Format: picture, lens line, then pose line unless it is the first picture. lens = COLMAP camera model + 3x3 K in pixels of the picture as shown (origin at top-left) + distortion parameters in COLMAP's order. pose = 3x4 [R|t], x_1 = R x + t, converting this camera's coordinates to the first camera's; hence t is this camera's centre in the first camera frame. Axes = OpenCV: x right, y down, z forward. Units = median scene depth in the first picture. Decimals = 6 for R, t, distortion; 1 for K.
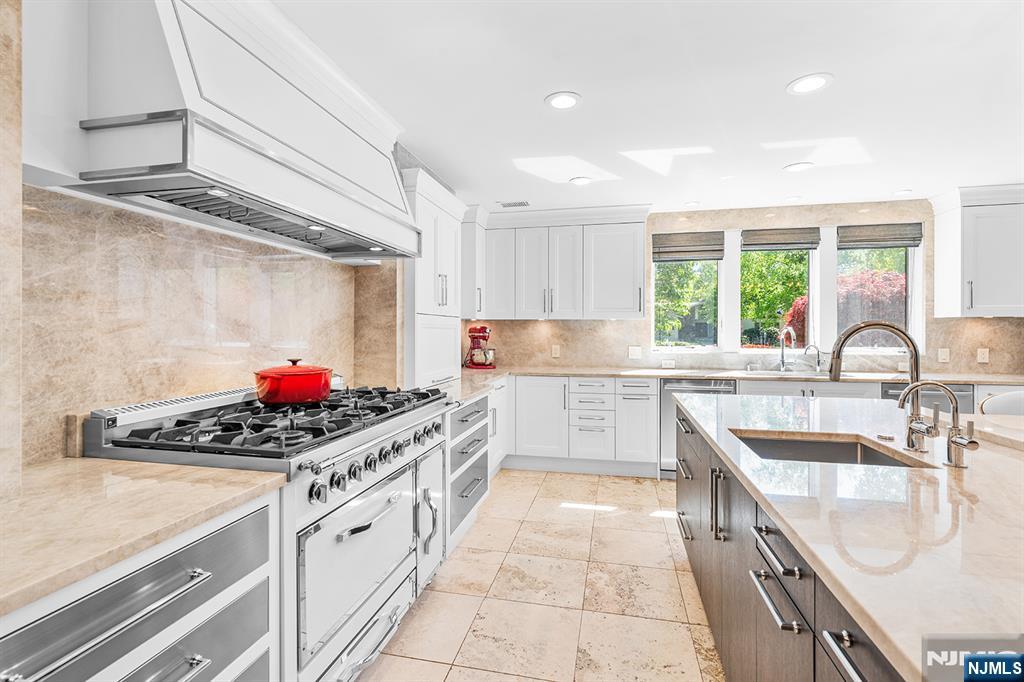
lens RADIAL K [[459.8, 0, 515.1], [0, 459.8, 332.4], [0, 0, 1]] dist [-0.007877, 0.000835]
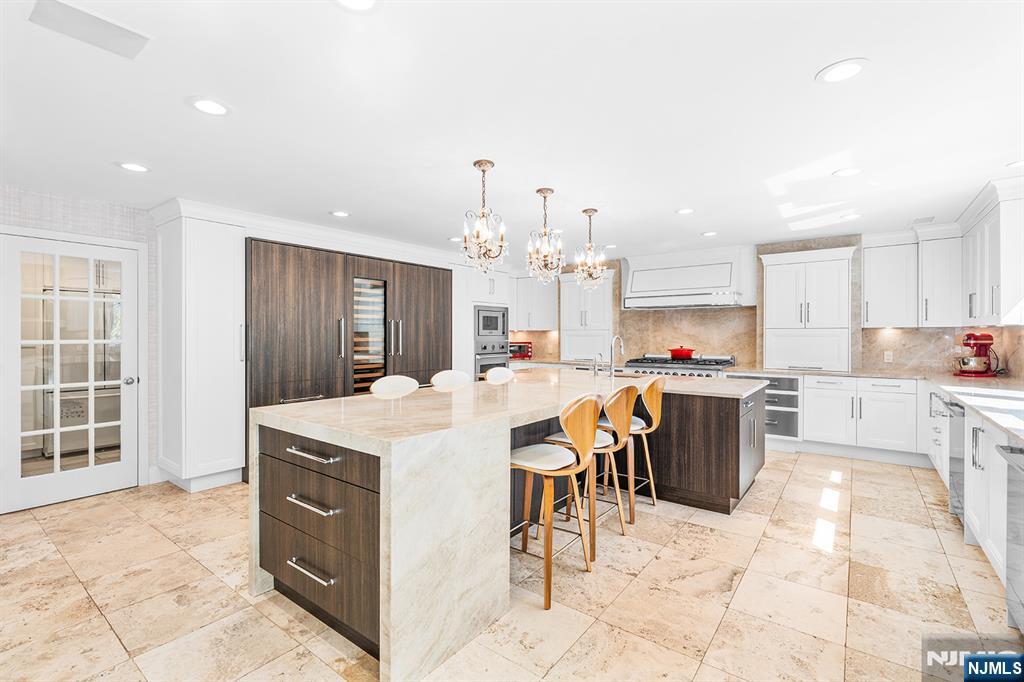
lens RADIAL K [[459.8, 0, 511.2], [0, 459.8, 335.0], [0, 0, 1]] dist [-0.007877, 0.000835]
pose [[-0.420293, 0.001067, -0.907388, 1.358255], [-0.001762, 0.999996, 0.001992, -0.012002], [0.907387, 0.002436, -0.420289, 0.574023]]
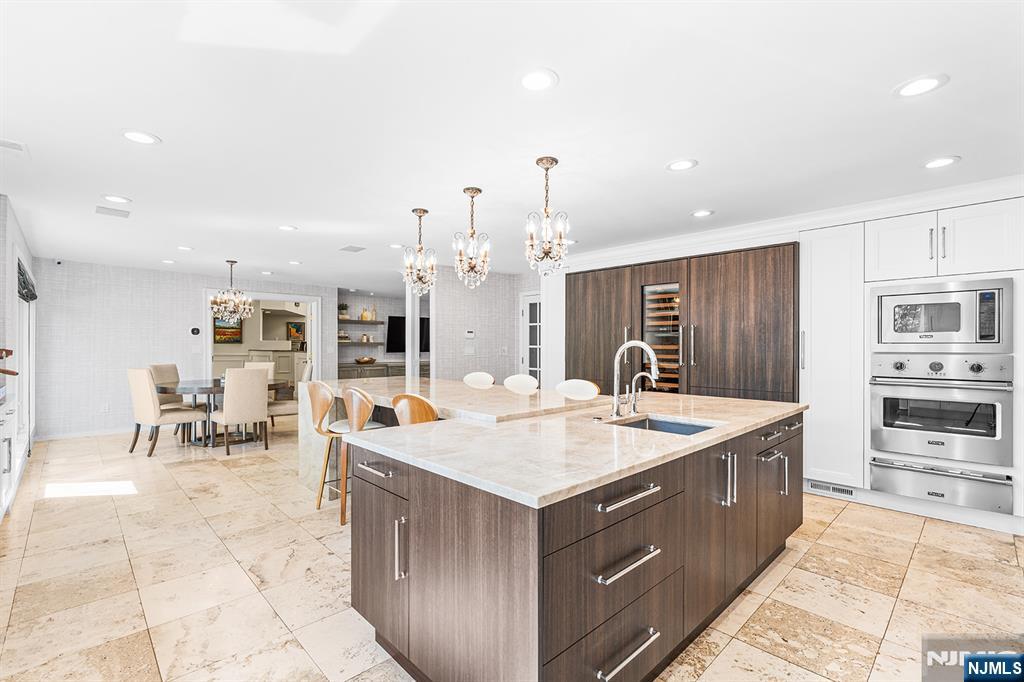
lens RADIAL K [[459.8, 0, 509.7], [0, 459.8, 347.0], [0, 0, 1]] dist [-0.007877, 0.000835]
pose [[-0.828902, -0.003751, 0.559382, 0.079301], [0.000332, 0.999974, 0.007196, -0.005969], [-0.559394, 0.006151, -0.828879, 0.902757]]
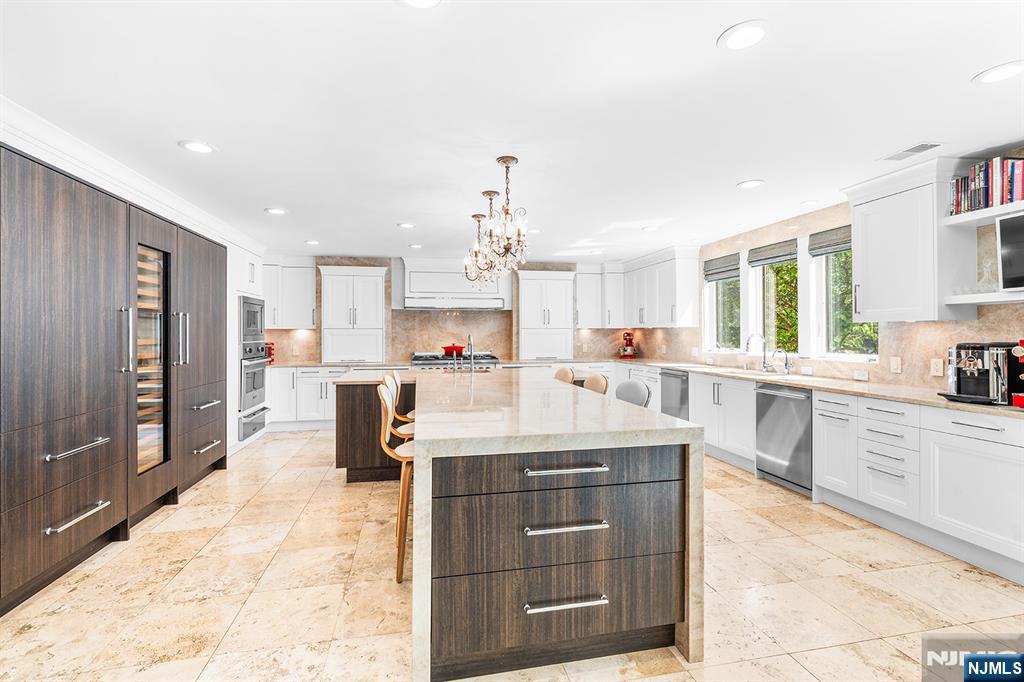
lens RADIAL K [[459.8, 0, 510.5], [0, 459.8, 332.5], [0, 0, 1]] dist [-0.007877, 0.000835]
pose [[0.405738, -0.002997, -0.913985, 1.373518], [0.001121, 0.999996, -0.002781, -0.009850], [0.913989, 0.000104, 0.405739, -0.033098]]
